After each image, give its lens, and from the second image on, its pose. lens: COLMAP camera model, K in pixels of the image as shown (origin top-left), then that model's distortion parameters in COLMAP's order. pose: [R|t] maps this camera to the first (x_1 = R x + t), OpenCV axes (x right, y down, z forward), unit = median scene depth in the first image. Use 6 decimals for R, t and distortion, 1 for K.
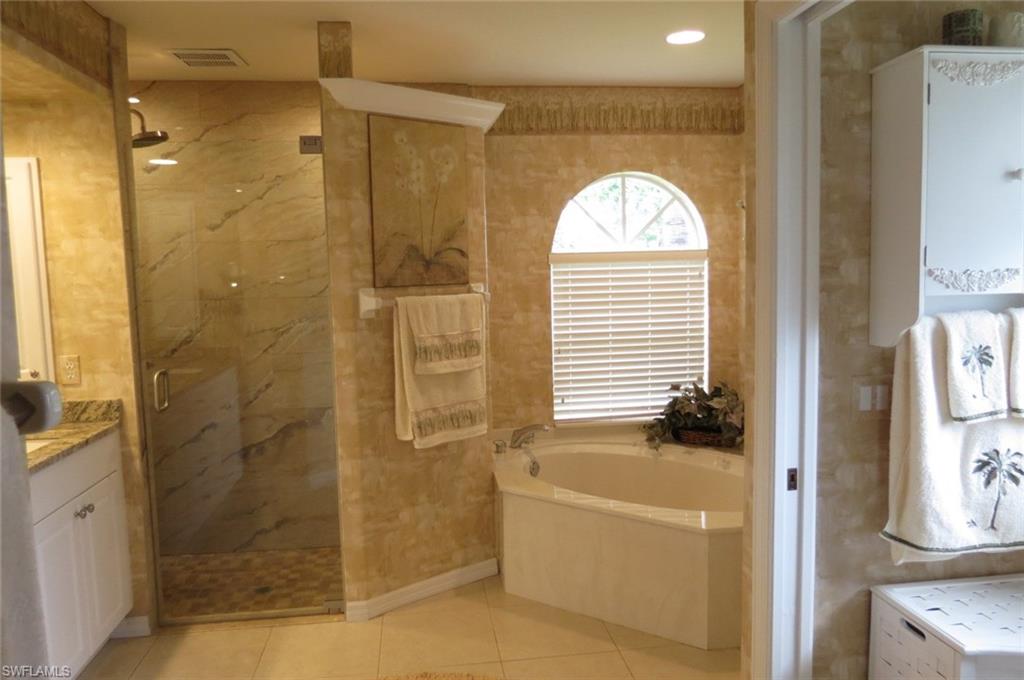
lens RADIAL K [[724.1, 0, 508.2], [0, 724.1, 339.7], [0, 0, 1]] dist [-0.031092, 0.004505]
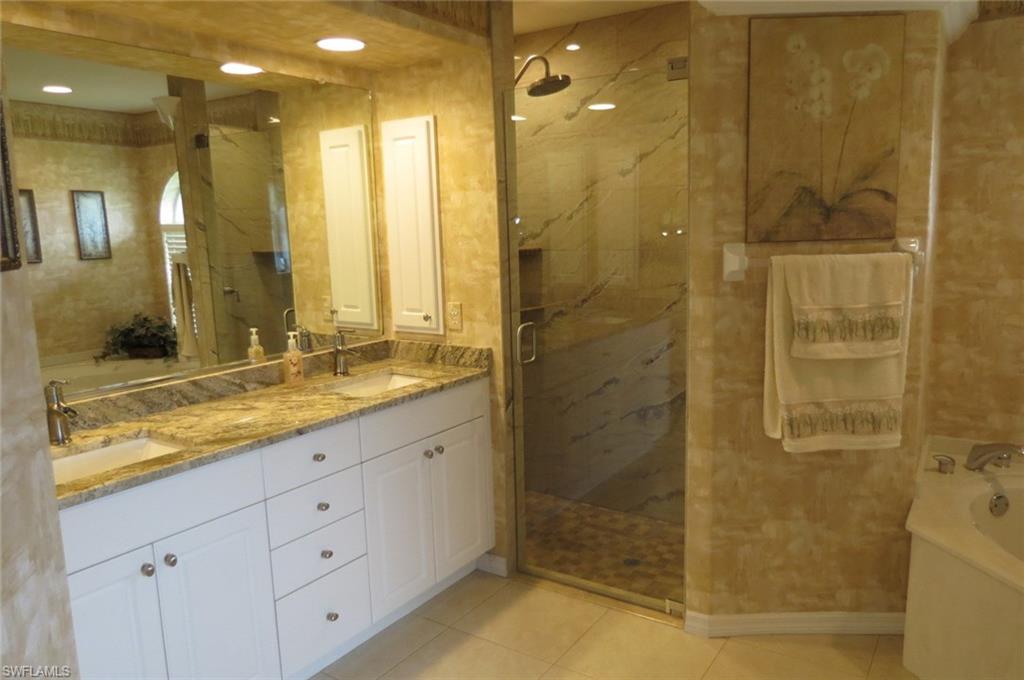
lens RADIAL K [[724.1, 0, 514.4], [0, 724.1, 340.5], [0, 0, 1]] dist [-0.031092, 0.004505]
pose [[0.751037, 0.103431, -0.652108, 0.148120], [-0.050703, 0.993772, 0.099228, -0.030284], [0.658310, -0.041460, 0.751604, 0.227340]]
